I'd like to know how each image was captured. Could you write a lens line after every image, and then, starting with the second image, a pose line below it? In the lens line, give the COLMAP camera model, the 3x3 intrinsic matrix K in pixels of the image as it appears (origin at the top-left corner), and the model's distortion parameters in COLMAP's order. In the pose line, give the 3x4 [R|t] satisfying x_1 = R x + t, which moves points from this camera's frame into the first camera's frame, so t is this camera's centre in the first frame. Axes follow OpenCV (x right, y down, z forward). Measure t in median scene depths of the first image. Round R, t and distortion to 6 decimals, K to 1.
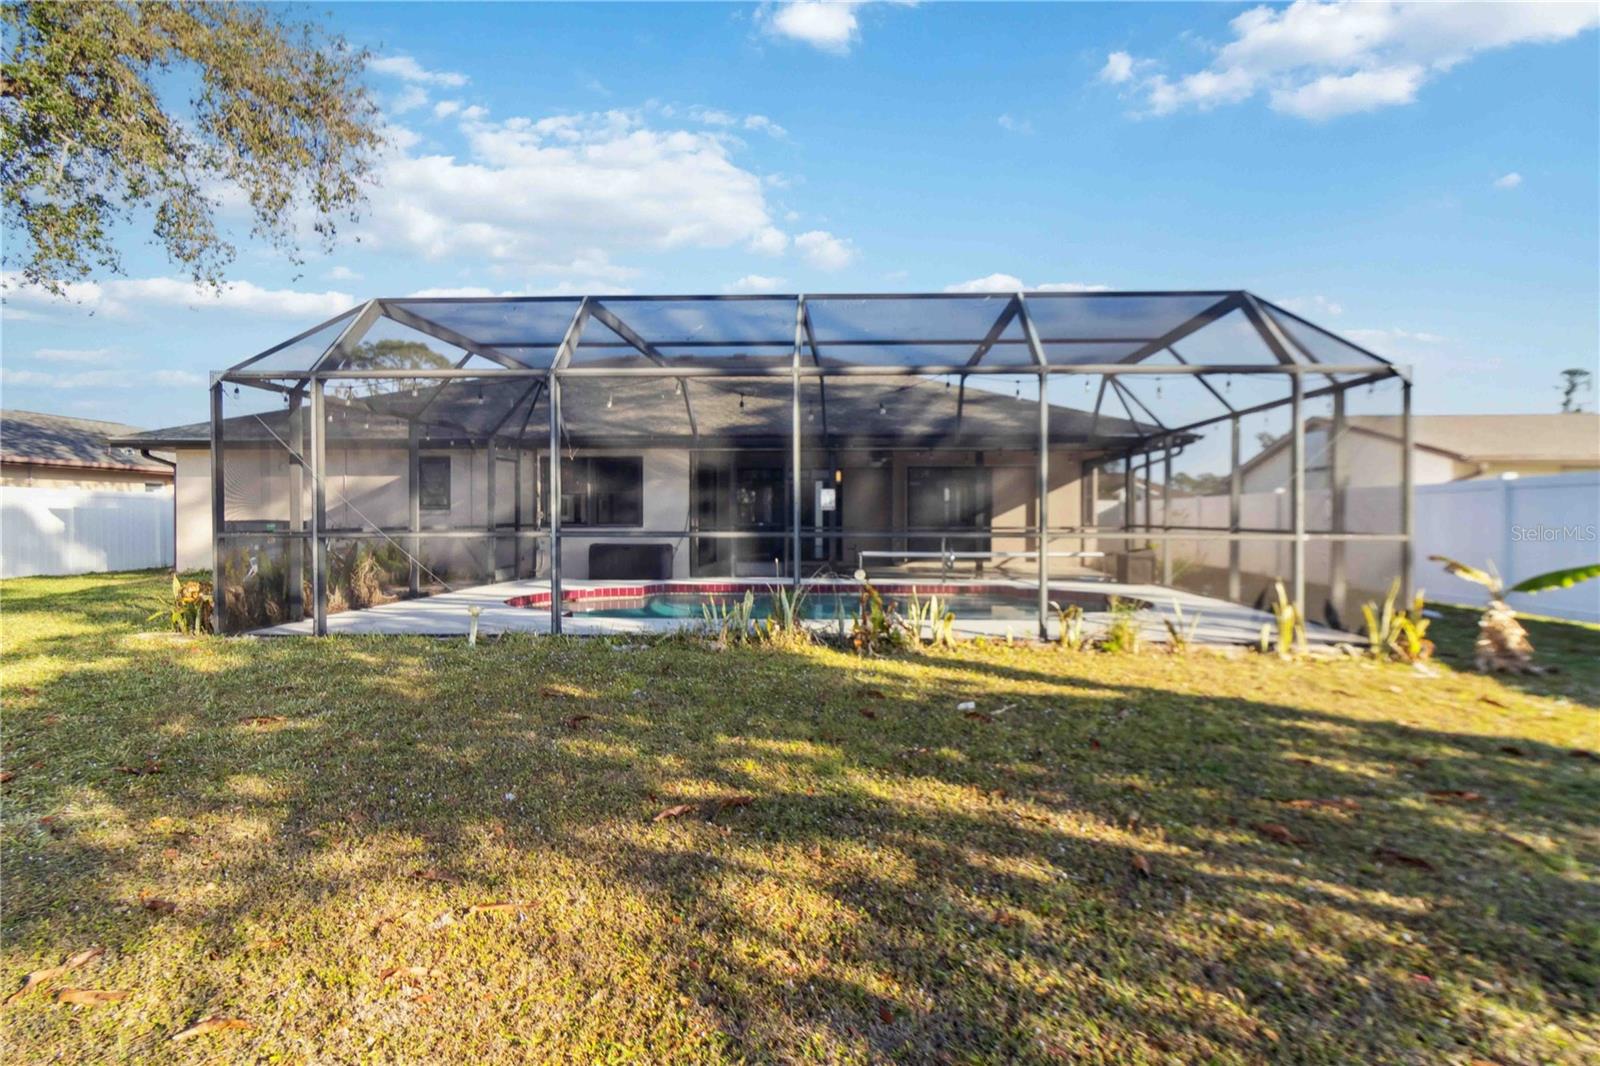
lens RADIAL K [[758.9, 0, 799.0], [0, 758.9, 522.7], [0, 0, 1]] dist [0.003558, -0.000318]
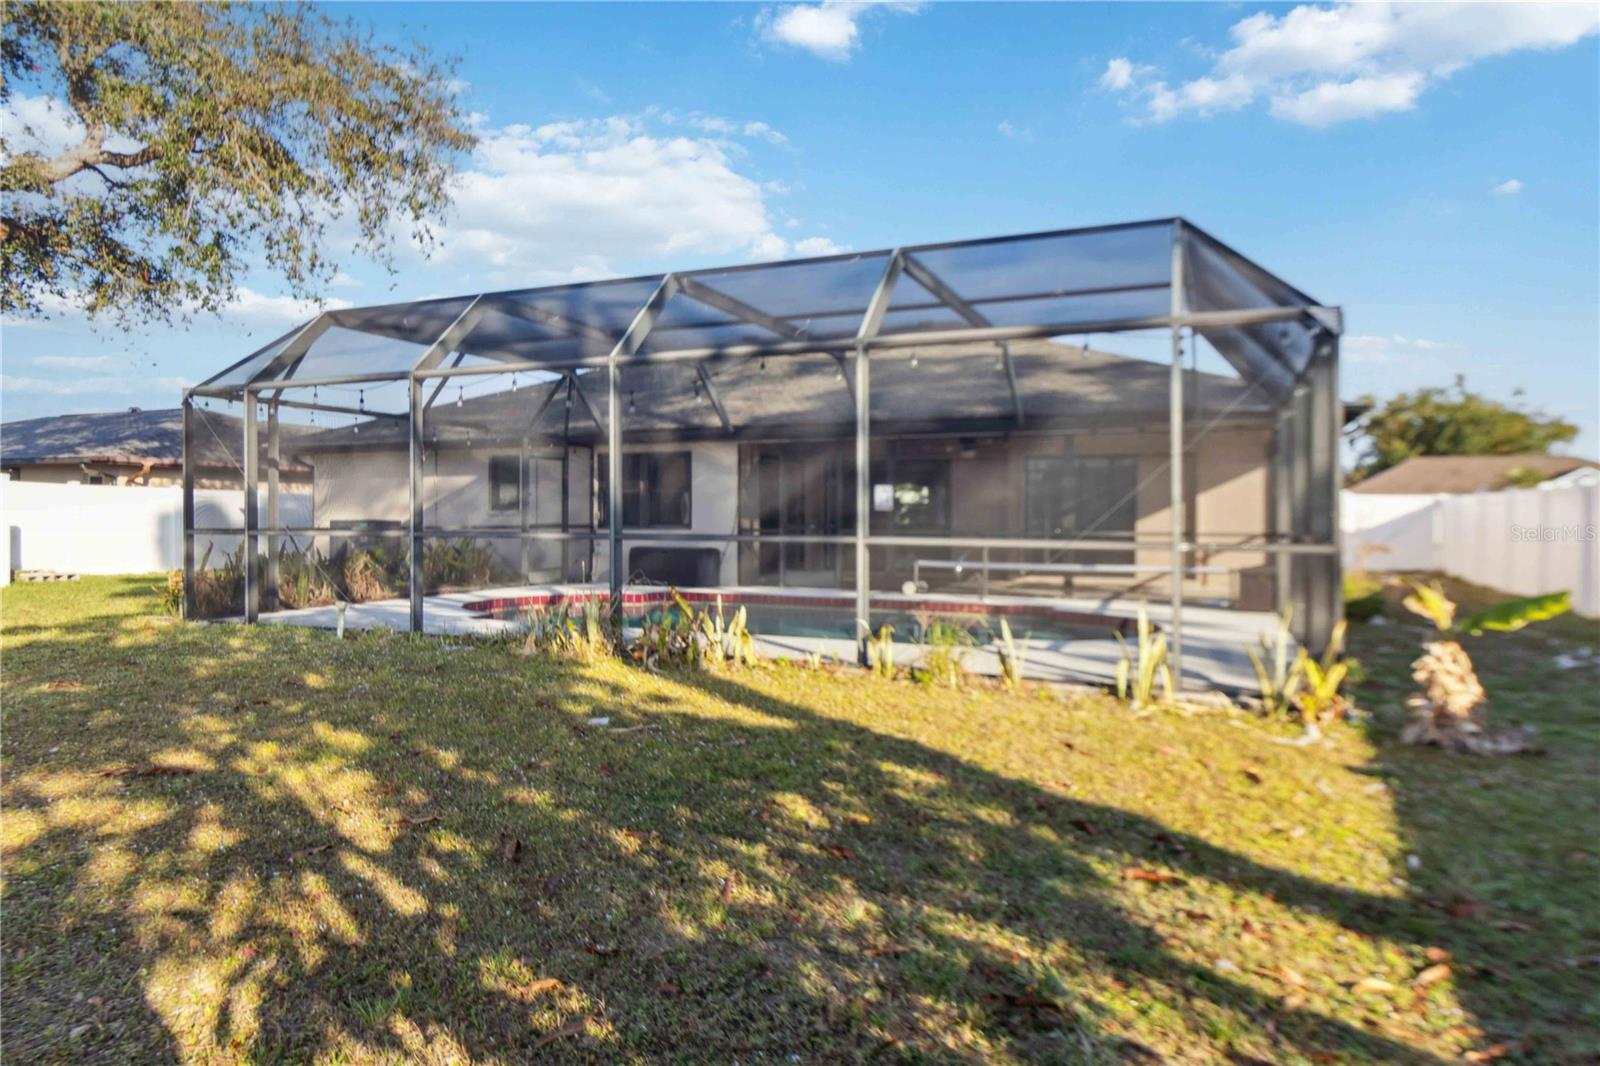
lens RADIAL K [[927.4, 0, 799.2], [0, 927.4, 528.7], [0, 0, 1]] dist [-0.003085, -0.003231]
pose [[0.937154, 0.007813, -0.348829, 0.353243], [-0.006690, 0.999968, 0.004422, -0.000208], [0.348853, -0.001811, 0.937176, 0.009473]]
